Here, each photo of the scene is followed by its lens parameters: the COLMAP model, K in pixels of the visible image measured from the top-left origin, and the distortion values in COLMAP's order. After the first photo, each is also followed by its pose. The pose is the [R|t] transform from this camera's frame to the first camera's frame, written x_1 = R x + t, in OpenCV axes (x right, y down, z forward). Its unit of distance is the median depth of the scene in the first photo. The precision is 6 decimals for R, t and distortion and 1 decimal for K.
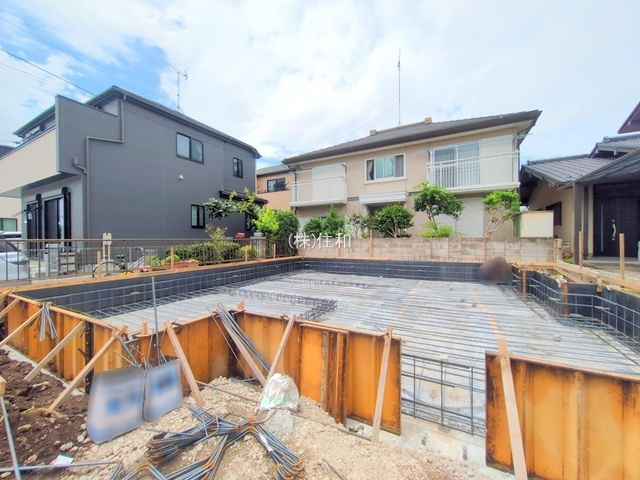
lens RADIAL K [[253.9, 0, 321.5], [0, 253.9, 238.5], [0, 0, 1]] dist [0.002510, 0.000063]
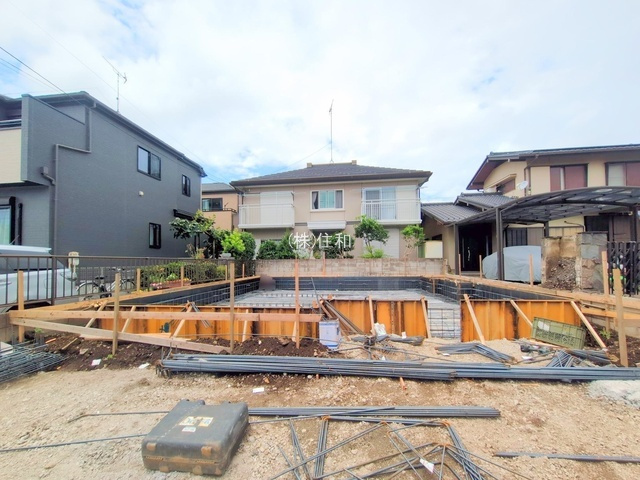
lens RADIAL K [[259.3, 0, 315.6], [0, 259.3, 261.4], [0, 0, 1]] dist [0.004260, -0.000234]
pose [[0.931700, -0.001604, 0.363226, -0.288107], [-0.000228, 0.999987, 0.005001, 0.007919], [-0.363230, -0.004742, 0.931687, -0.144991]]
